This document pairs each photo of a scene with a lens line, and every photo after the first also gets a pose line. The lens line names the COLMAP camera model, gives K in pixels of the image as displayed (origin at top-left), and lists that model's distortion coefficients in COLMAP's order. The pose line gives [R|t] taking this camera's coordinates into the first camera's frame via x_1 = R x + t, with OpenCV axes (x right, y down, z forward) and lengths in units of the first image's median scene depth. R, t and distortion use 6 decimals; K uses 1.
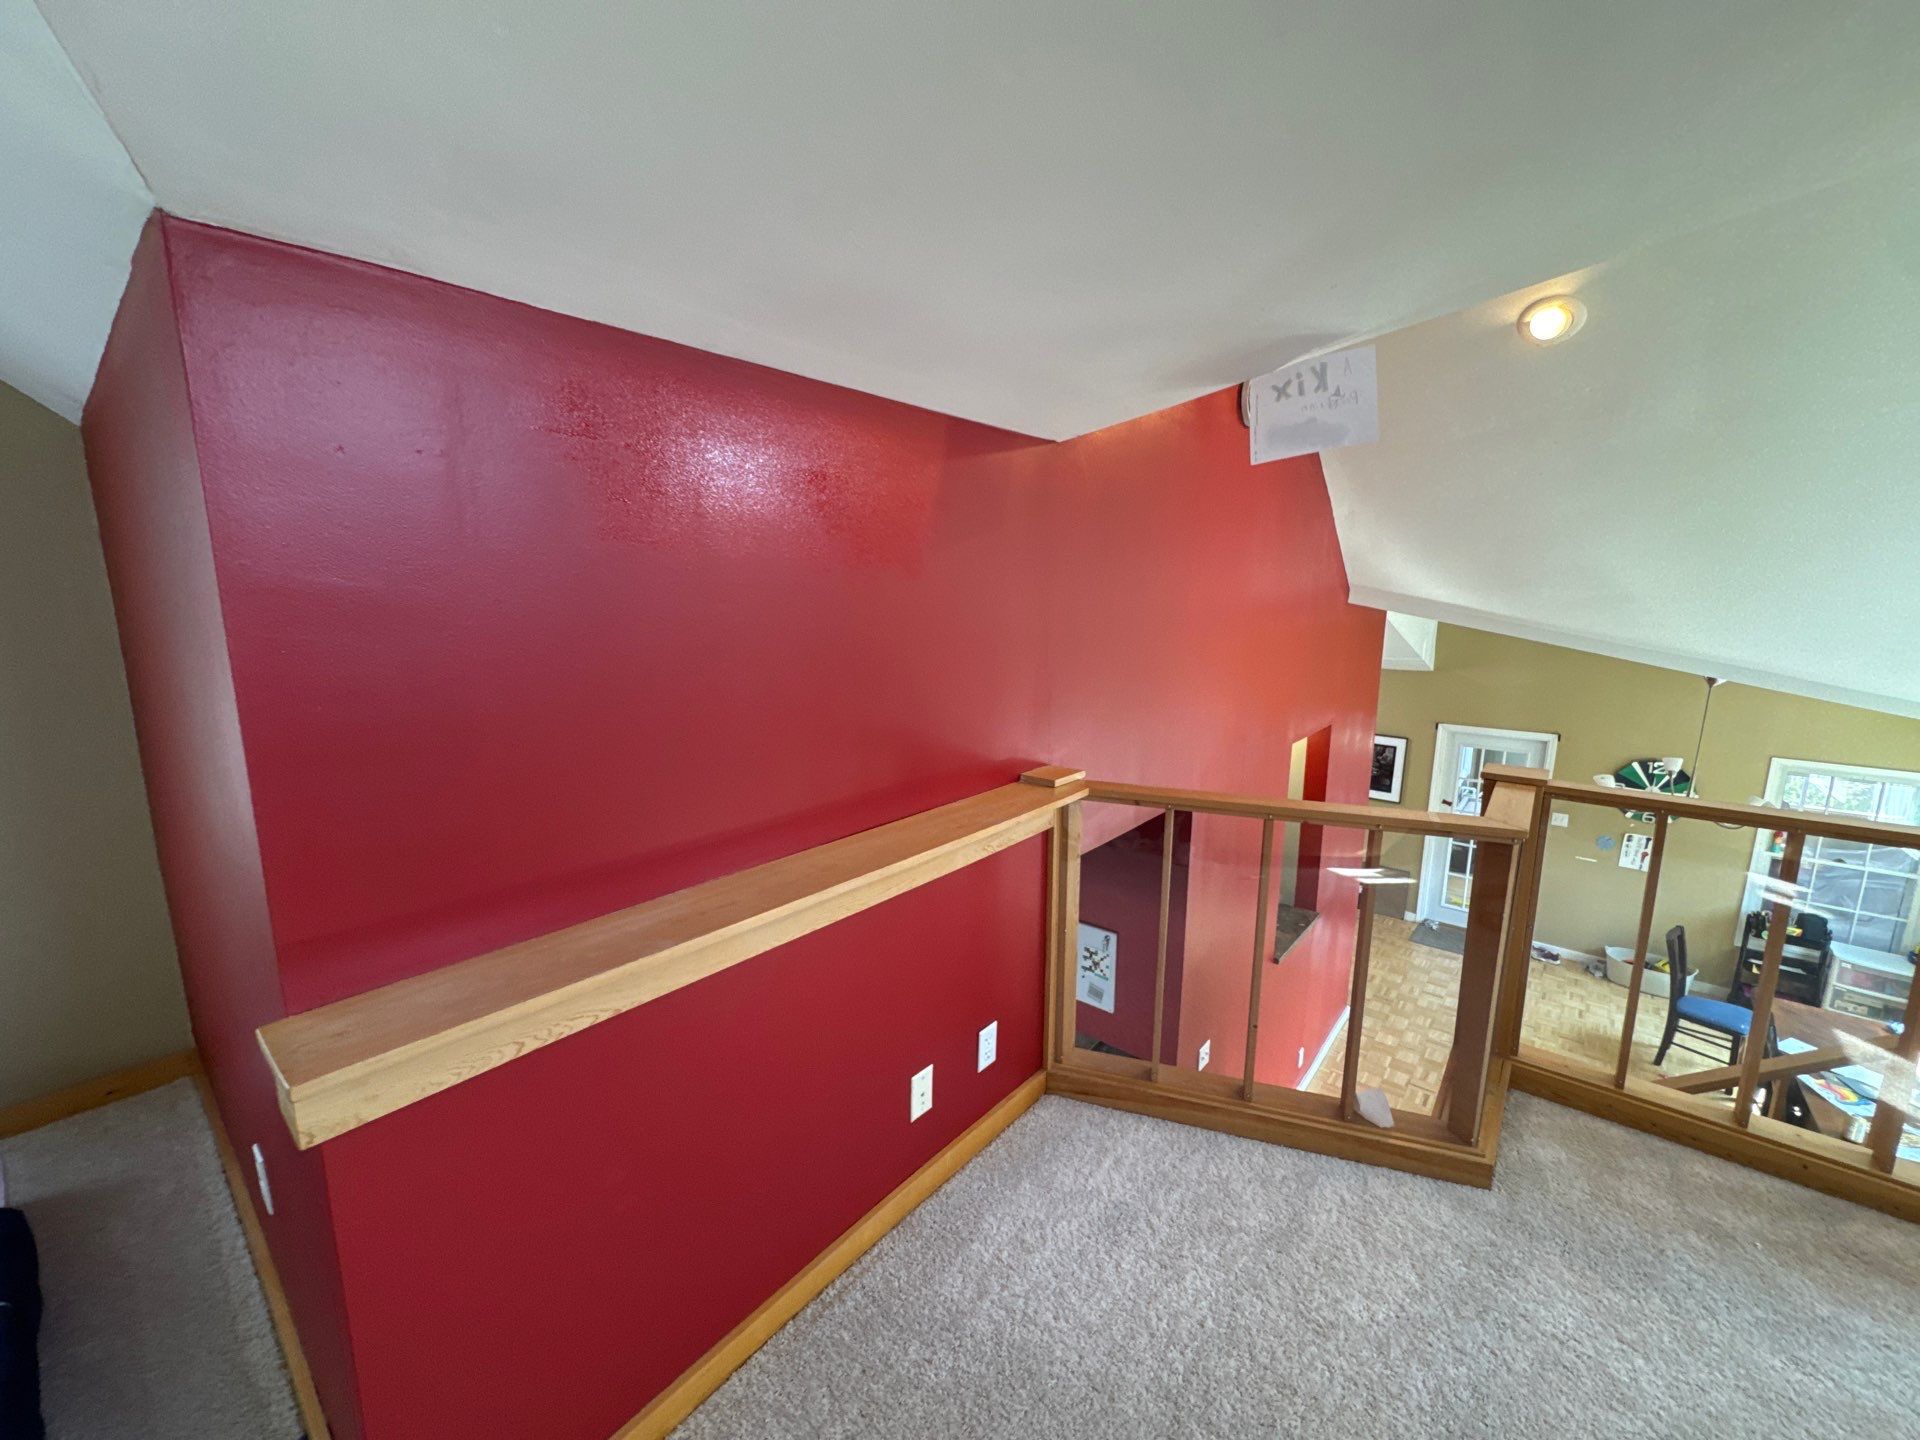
lens RADIAL K [[763.1, 0, 959.5], [0, 763.1, 718.8], [0, 0, 1]] dist [-0.007654, 0.000063]
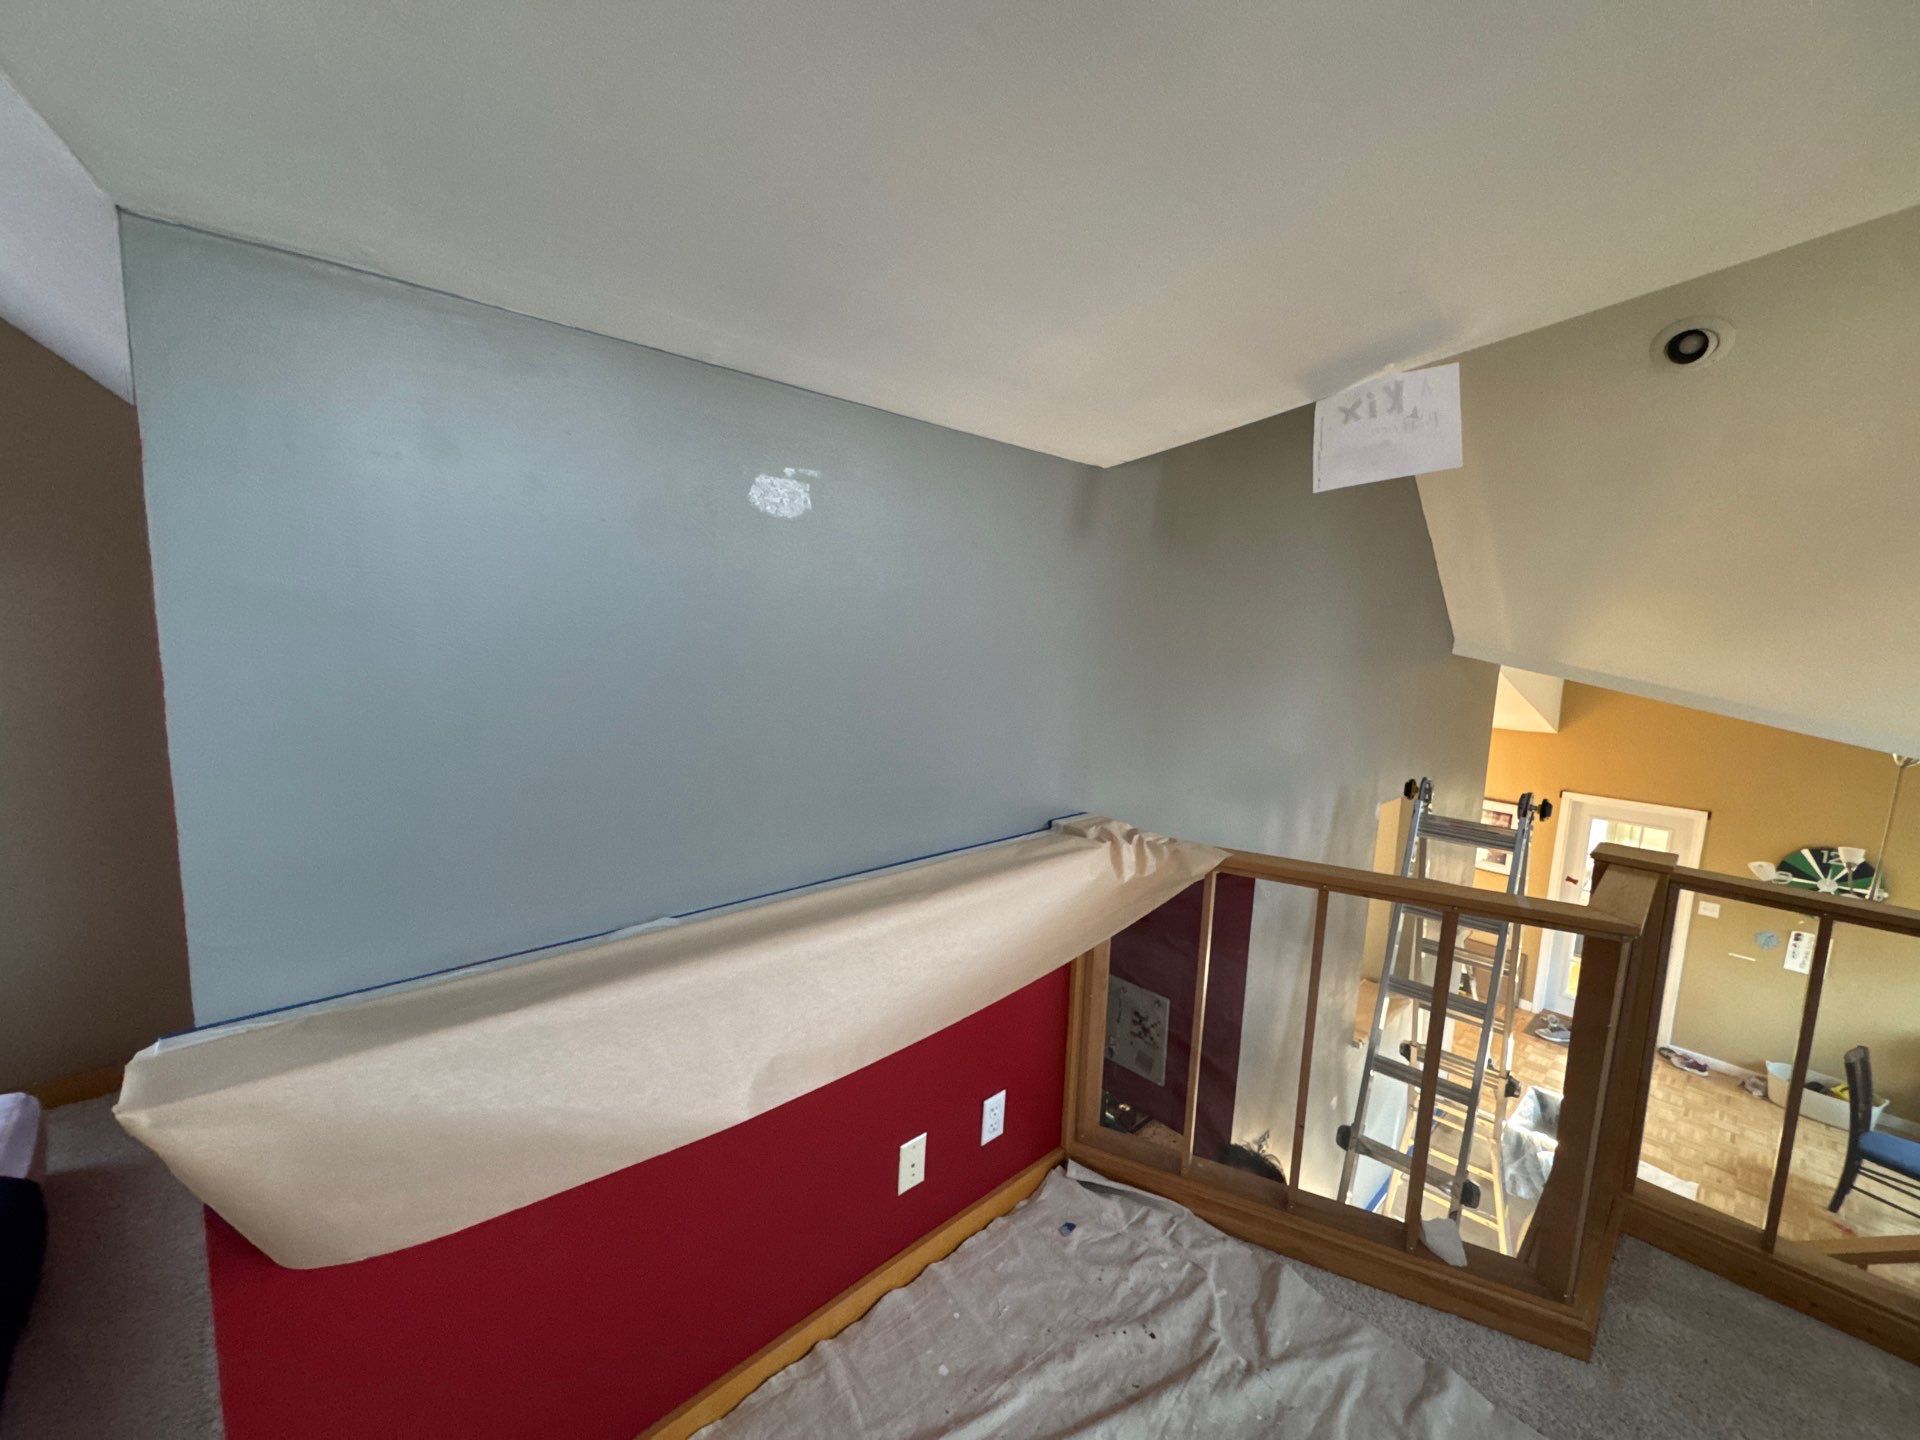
lens RADIAL K [[763.9, 0, 962.7], [0, 763.9, 718.8], [0, 0, 1]] dist [-0.003951, 0.000255]
pose [[0.992391, 0.047178, -0.113731, 0.046865], [-0.052701, 0.997548, -0.046047, -0.001161], [0.111279, 0.051690, 0.992444, 0.037090]]
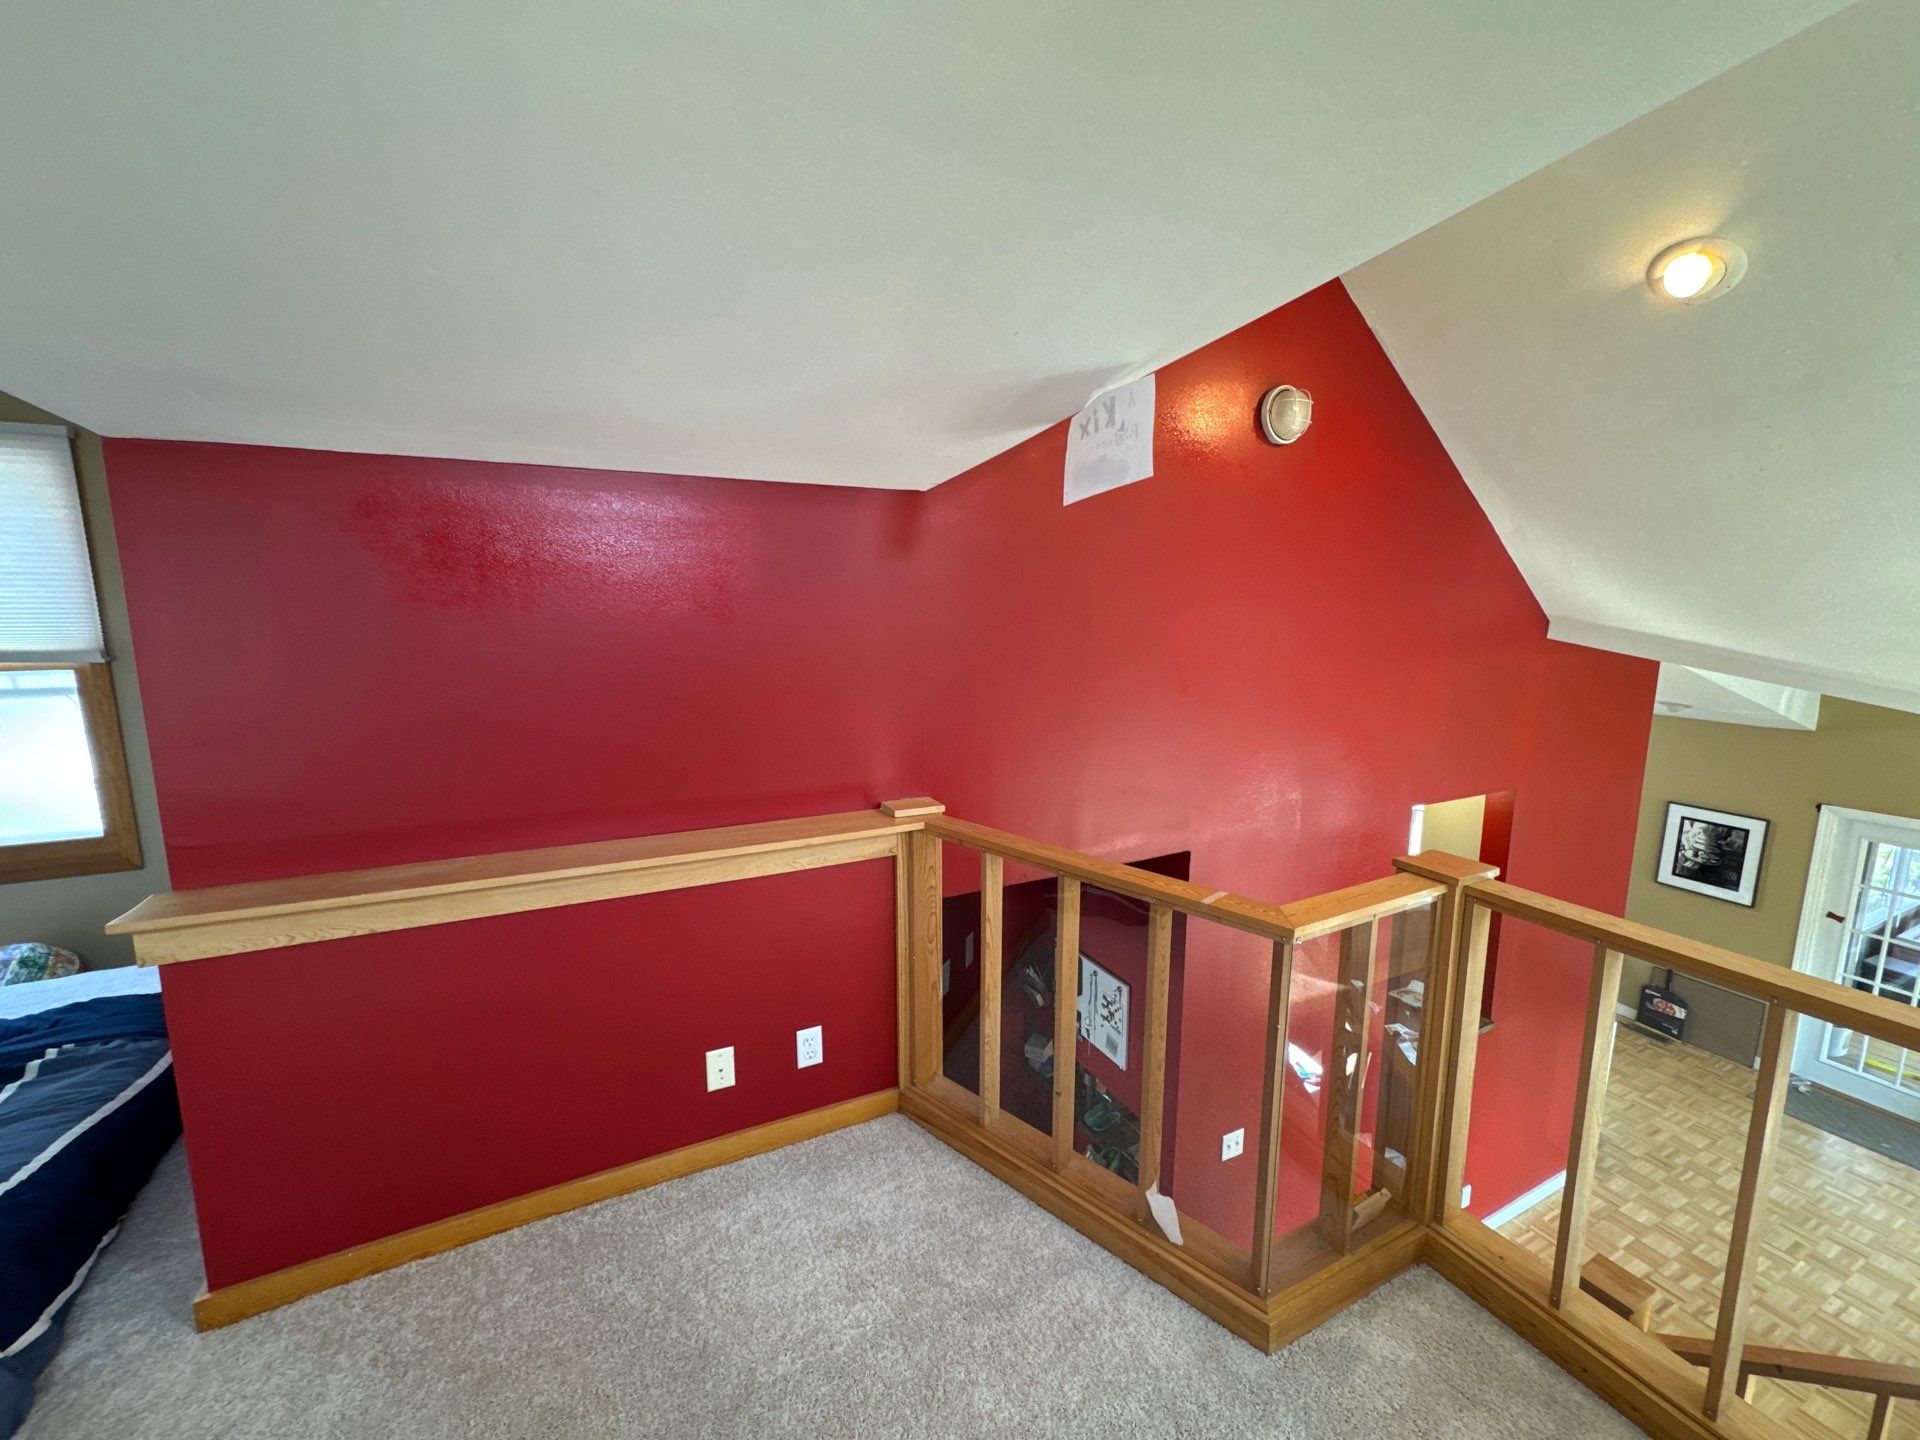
lens RADIAL K [[763.9, 0, 962.7], [0, 763.9, 718.8], [0, 0, 1]] dist [-0.003951, 0.000255]
pose [[0.914963, 0.059351, -0.399150, 0.371488], [-0.068912, 0.997576, -0.009632, -0.025312], [0.397611, 0.036319, 0.916835, 0.038442]]
